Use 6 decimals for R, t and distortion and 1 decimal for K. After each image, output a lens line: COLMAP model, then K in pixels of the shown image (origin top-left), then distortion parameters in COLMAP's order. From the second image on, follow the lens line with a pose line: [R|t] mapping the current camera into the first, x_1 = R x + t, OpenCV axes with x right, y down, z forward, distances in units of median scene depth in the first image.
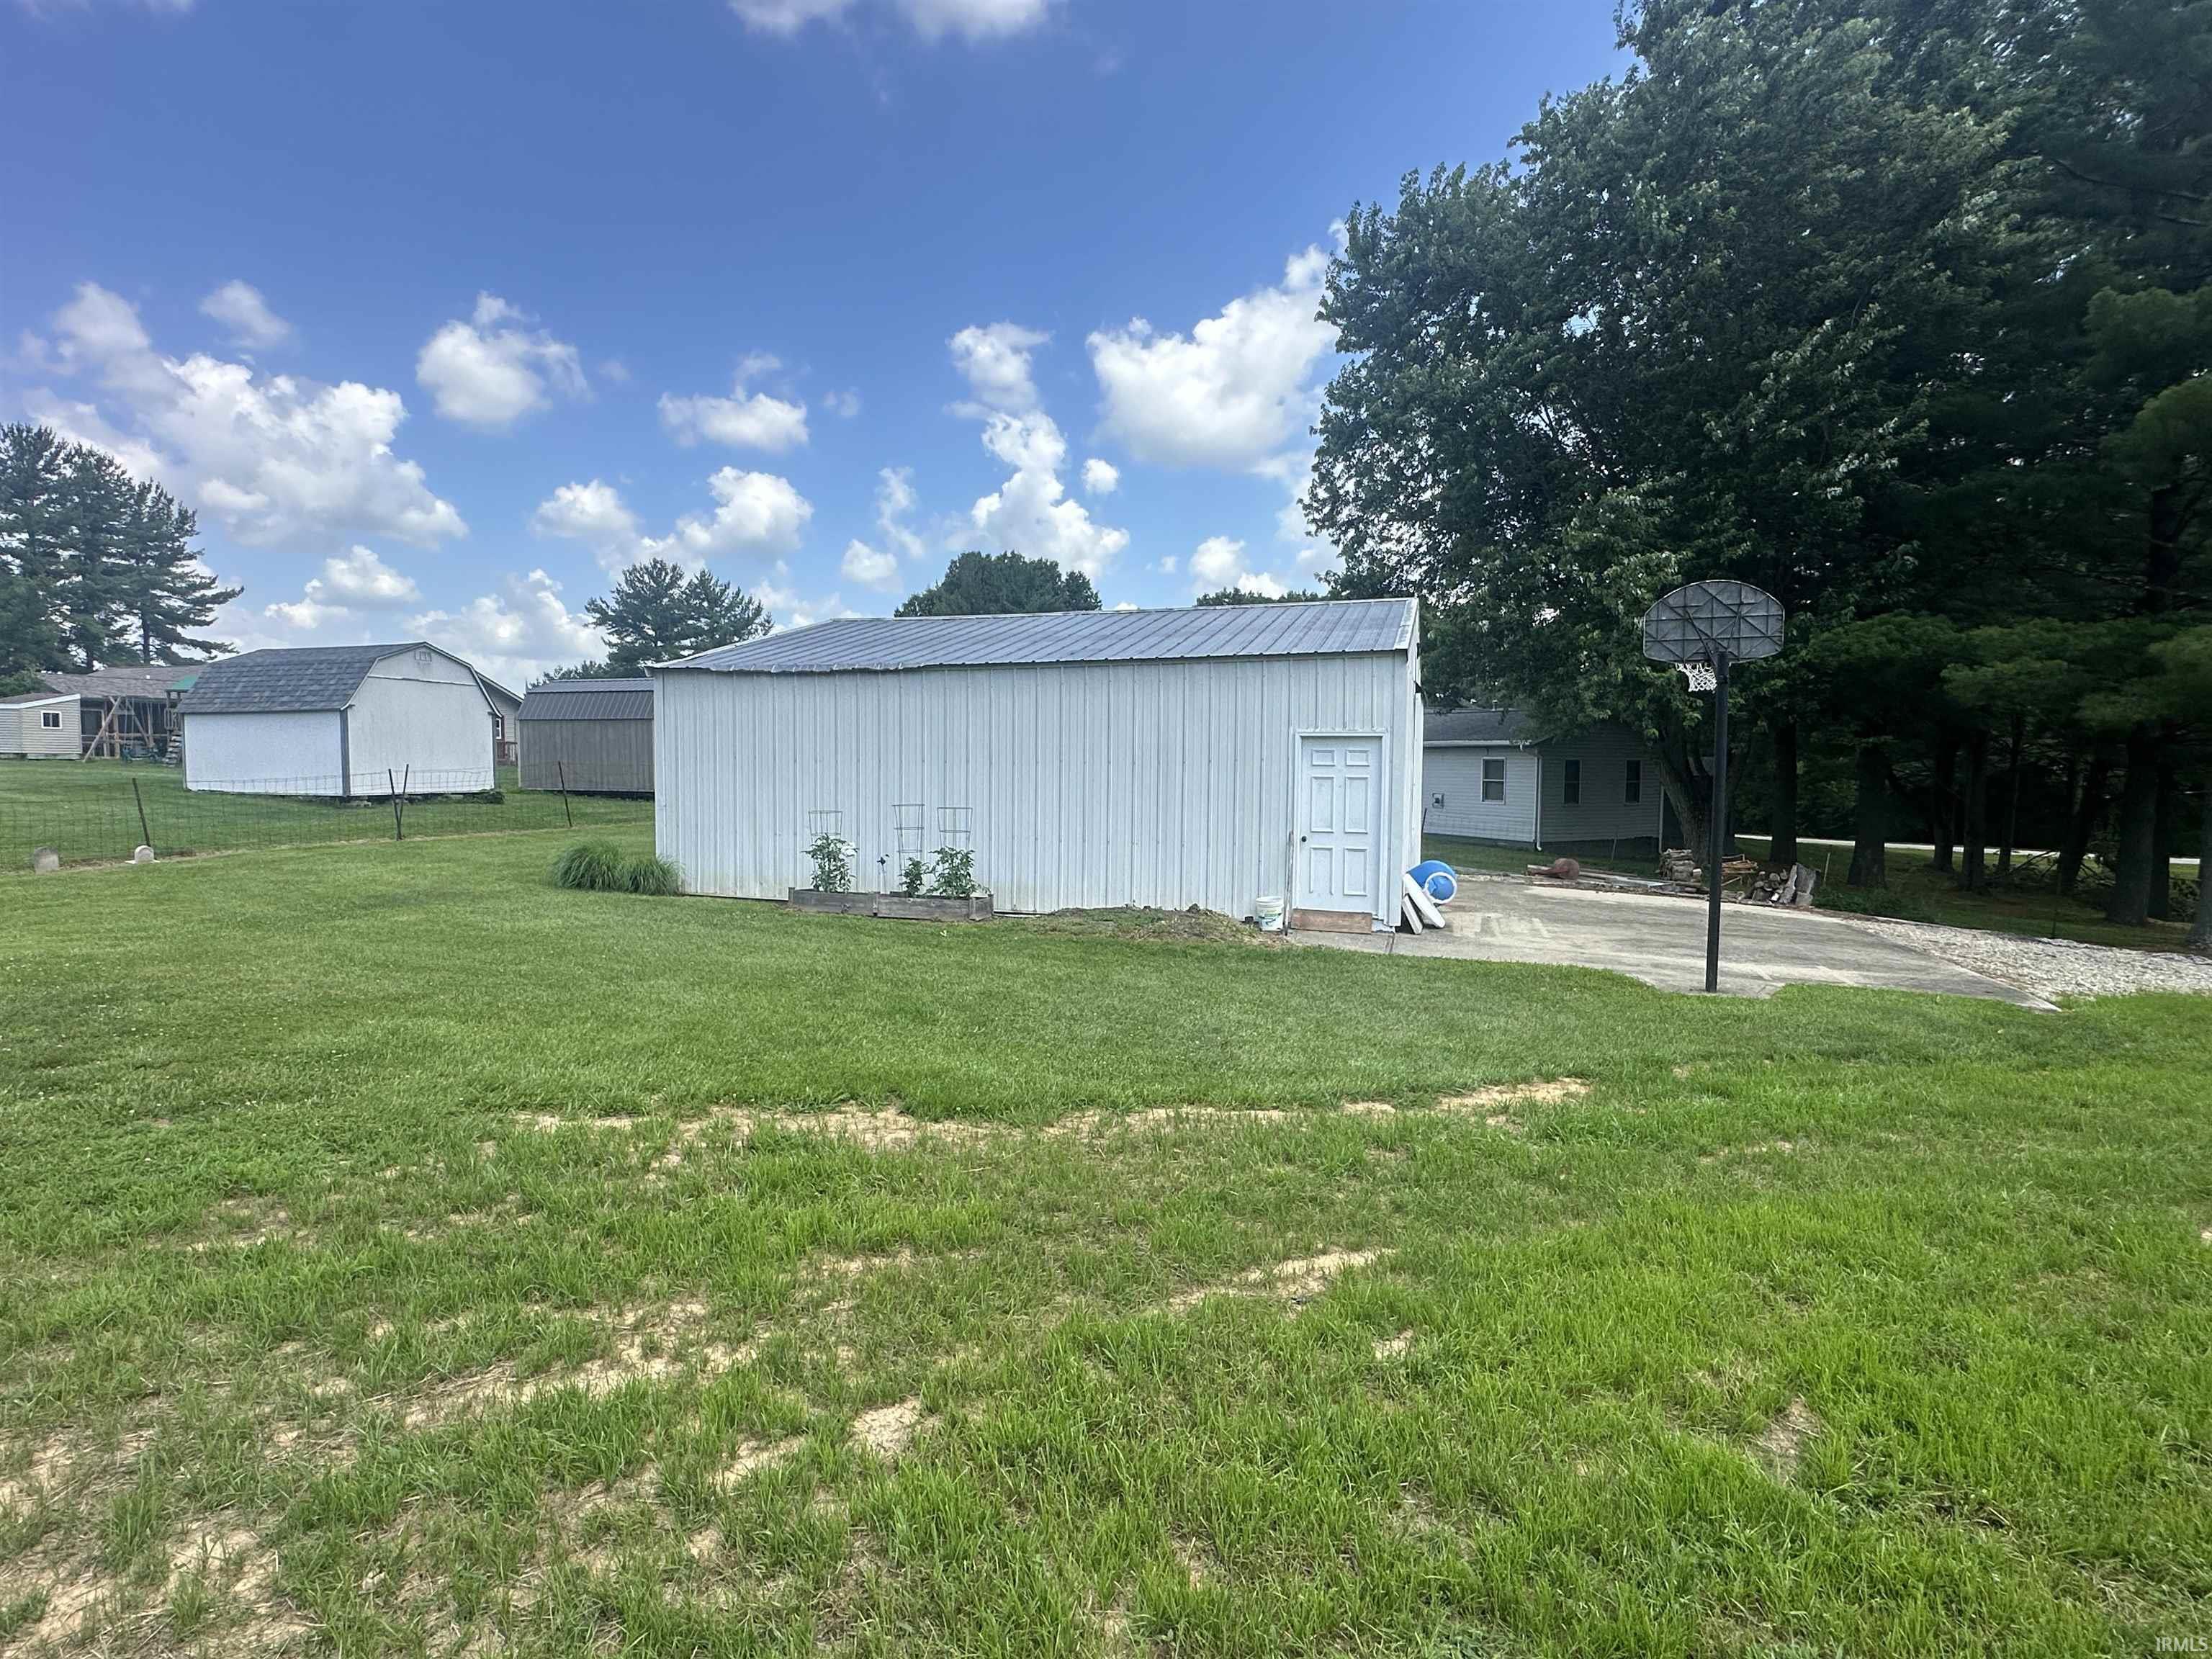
lens RADIAL K [[1114.9, 0, 1092.5], [0, 1114.9, 839.8], [0, 0, 1]] dist [-0.002216, 0.000311]
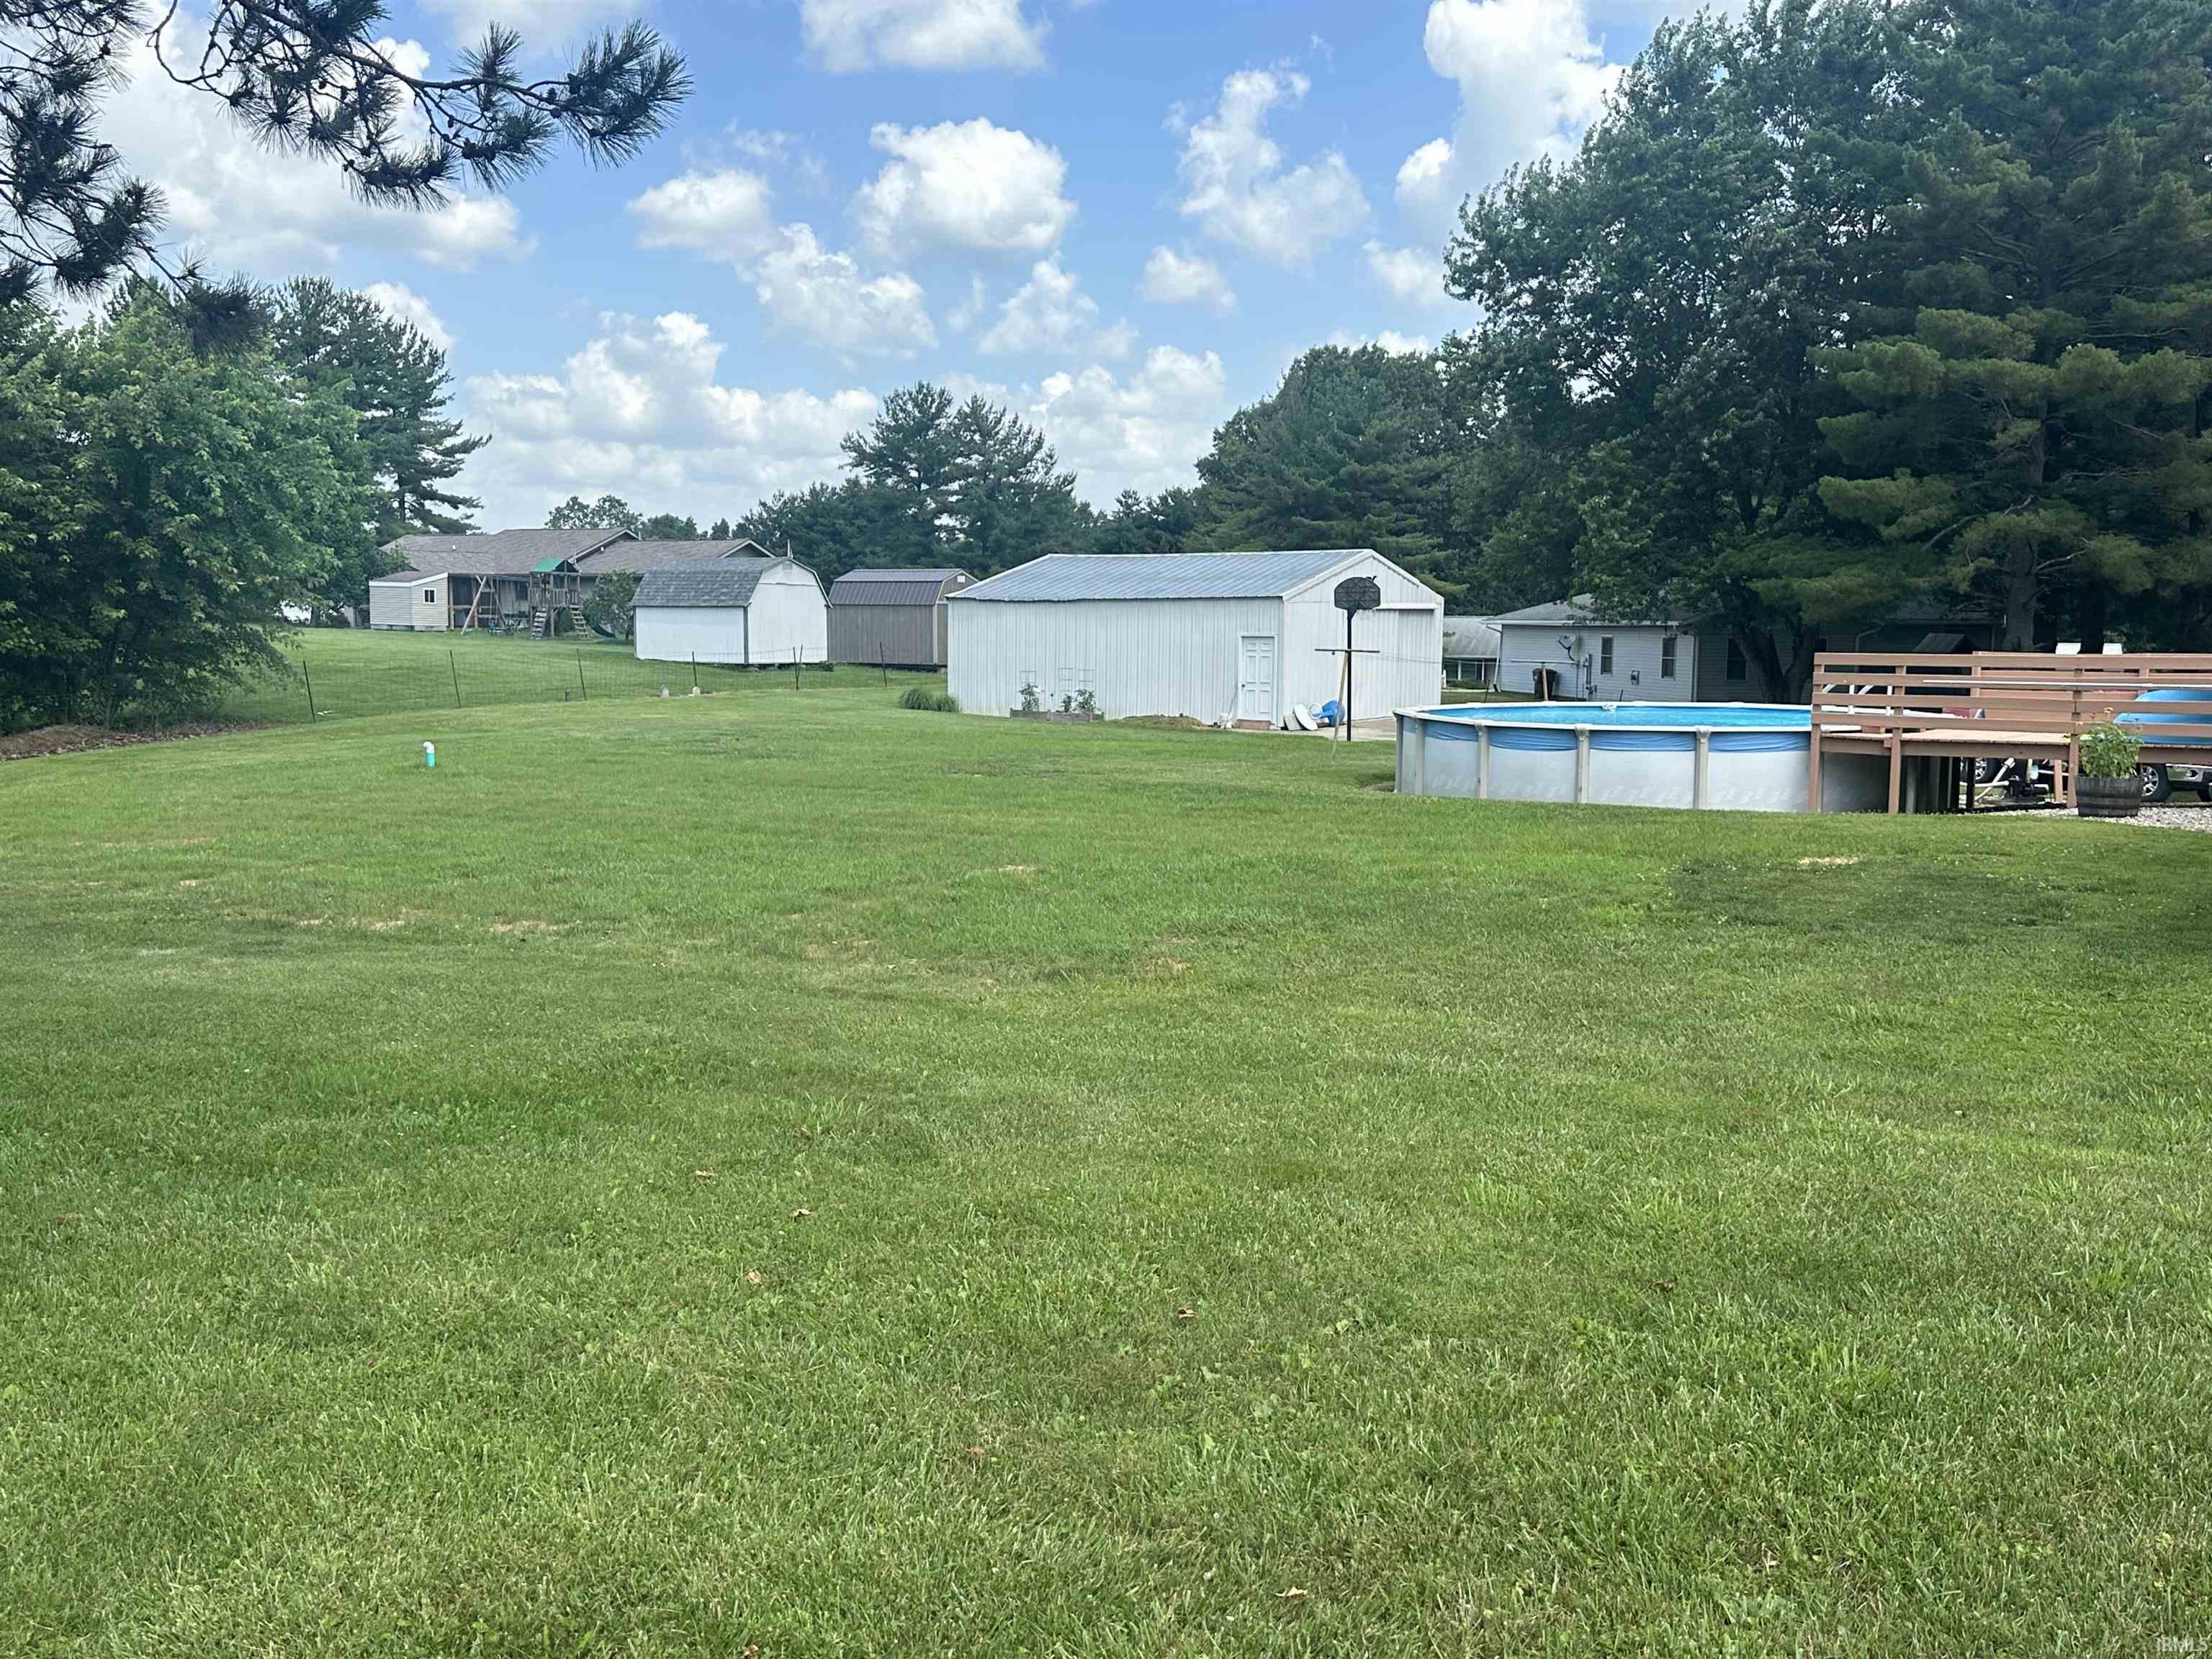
lens RADIAL K [[1988.0, 0, 1103.4], [0, 1988.0, 833.8], [0, 0, 1]] dist [0.102895, -0.151249]
pose [[0.963951, 0.030462, -0.264331, 0.167358], [-0.021062, 0.999043, 0.038325, 0.024987], [0.265246, -0.031376, 0.963670, -0.480502]]
